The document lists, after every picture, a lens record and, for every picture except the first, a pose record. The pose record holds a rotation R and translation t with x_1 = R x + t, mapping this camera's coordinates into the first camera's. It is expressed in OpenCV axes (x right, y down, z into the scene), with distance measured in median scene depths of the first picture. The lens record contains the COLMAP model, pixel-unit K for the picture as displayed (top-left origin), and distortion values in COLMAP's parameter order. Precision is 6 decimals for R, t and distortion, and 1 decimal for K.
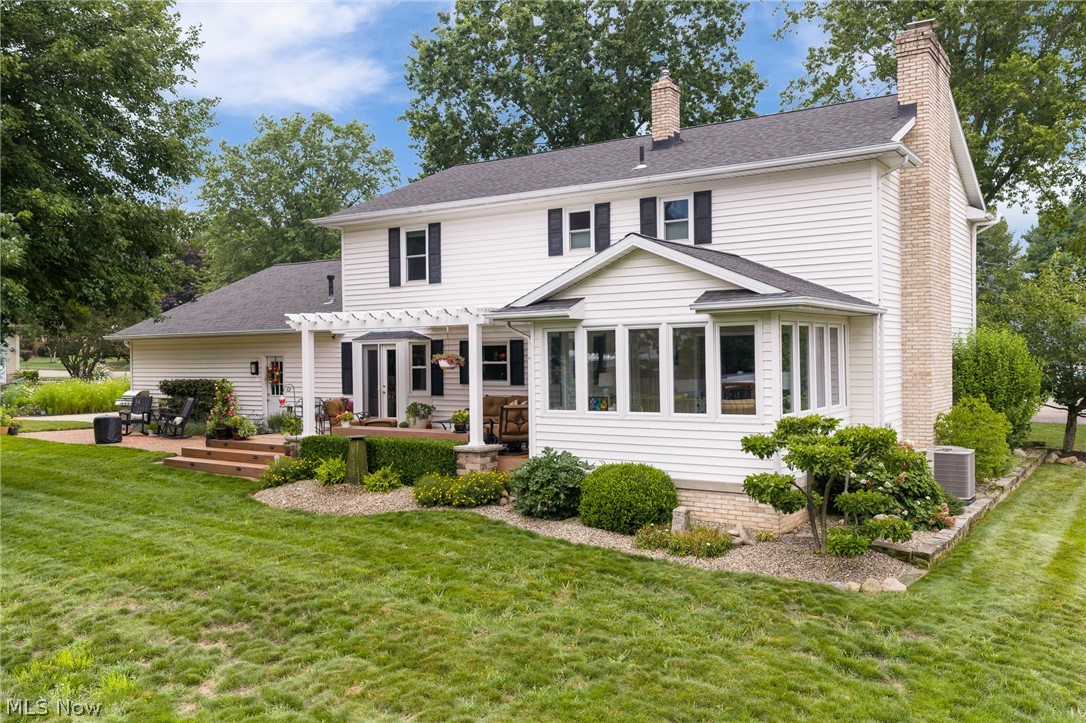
lens RADIAL K [[893.2, 0, 543.0], [0, 893.2, 361.5], [0, 0, 1]] dist [0.004937, -0.003000]
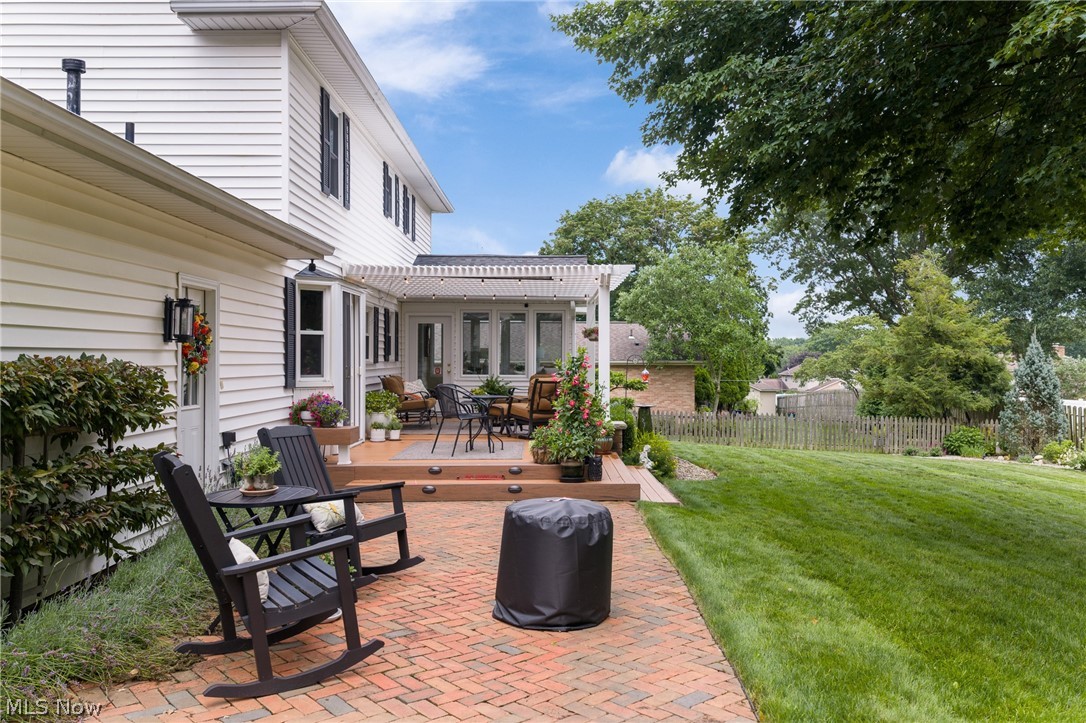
lens RADIAL K [[893.2, 0, 543.0], [0, 893.2, 361.5], [0, 0, 1]] dist [0.004937, -0.003000]
pose [[-0.552213, -0.013663, 0.833591, -0.795364], [-0.029600, 0.999557, -0.003226, 0.023459], [-0.833177, -0.026455, -0.552373, 1.320876]]
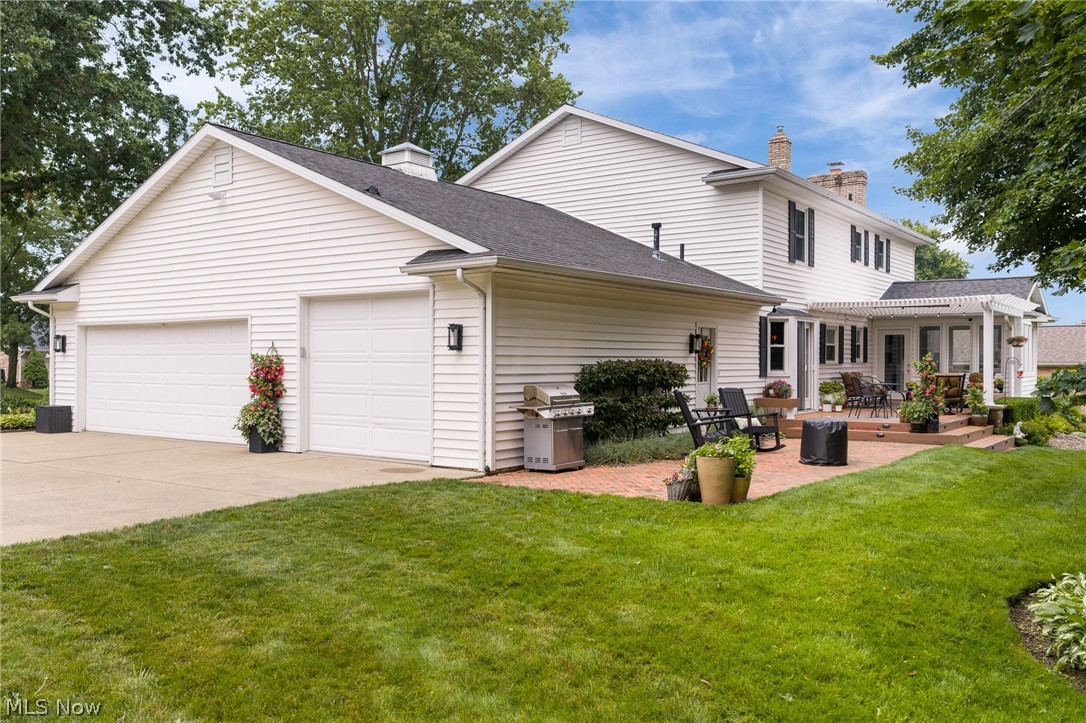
lens RADIAL K [[893.2, 0, 543.0], [0, 893.2, 361.5], [0, 0, 1]] dist [0.004937, -0.003000]
pose [[0.039936, -0.011834, 0.999132, -1.256556], [-0.027621, 0.999535, 0.012943, 0.019528], [-0.998820, -0.028114, 0.039590, 1.353263]]
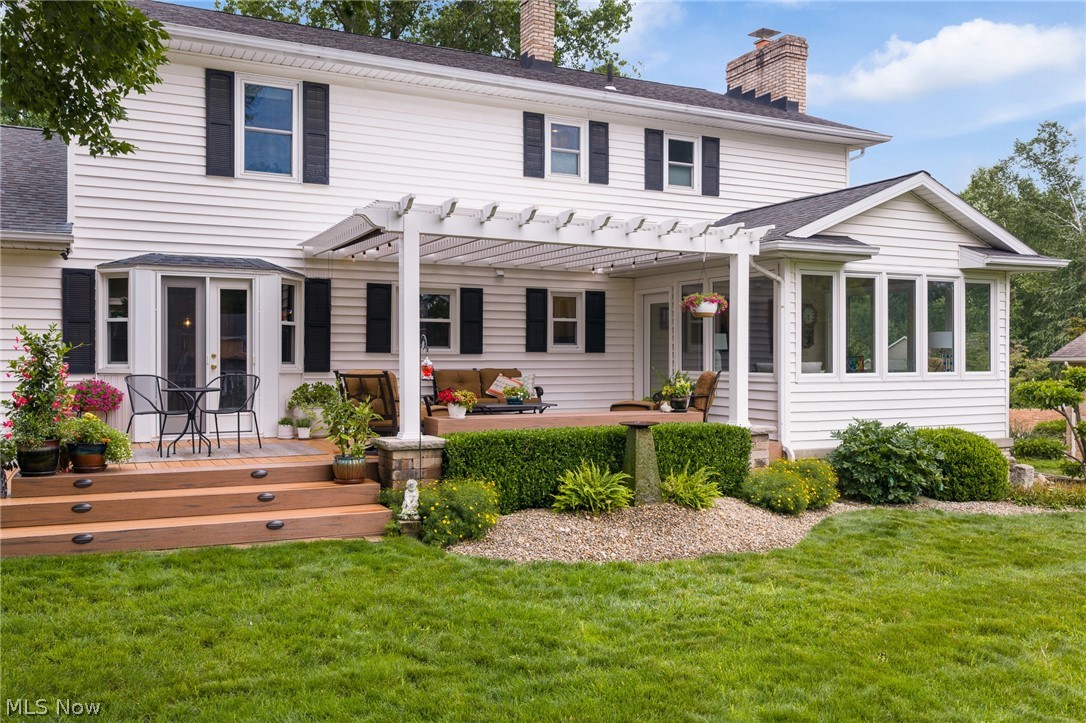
lens RADIAL K [[893.2, 0, 543.0], [0, 893.2, 361.5], [0, 0, 1]] dist [0.004937, -0.003000]
pose [[0.509702, -0.016486, 0.860193, -0.598573], [-0.024576, 0.999129, 0.033711, 0.007960], [-0.860000, -0.038323, 0.508853, 0.594334]]
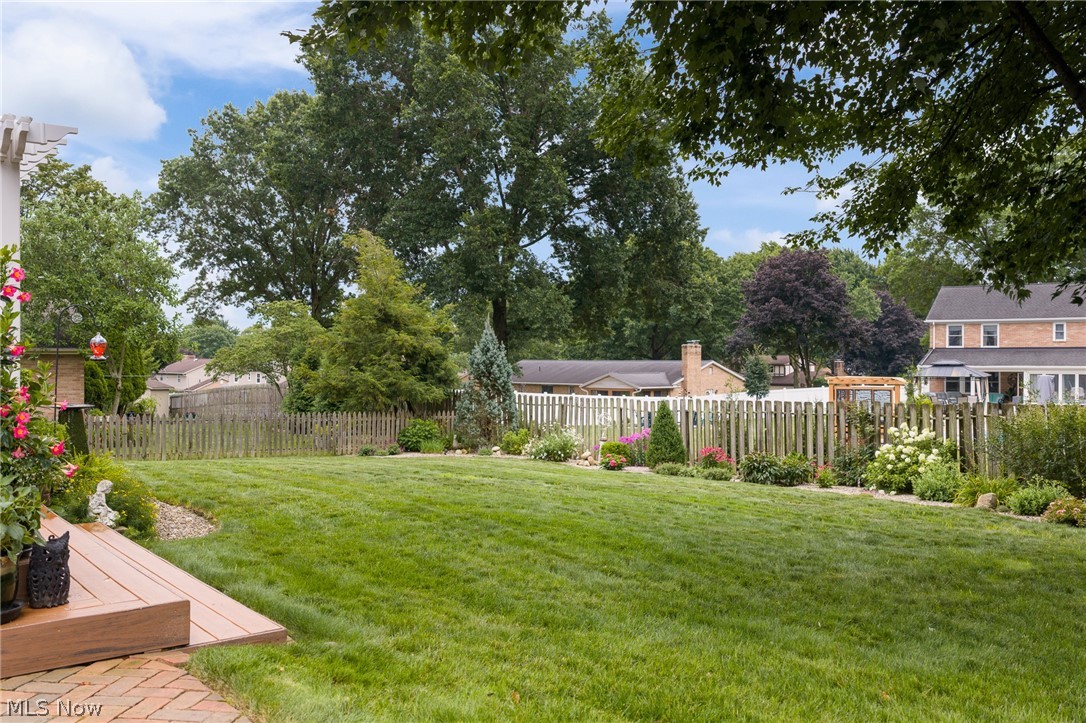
lens RADIAL K [[893.2, 0, 543.0], [0, 893.2, 361.5], [0, 0, 1]] dist [0.004937, -0.003000]
pose [[-0.953595, -0.013079, 0.300808, -0.541185], [-0.019834, 0.999615, -0.019413, 0.039229], [-0.300438, -0.024478, -0.953487, 1.161282]]
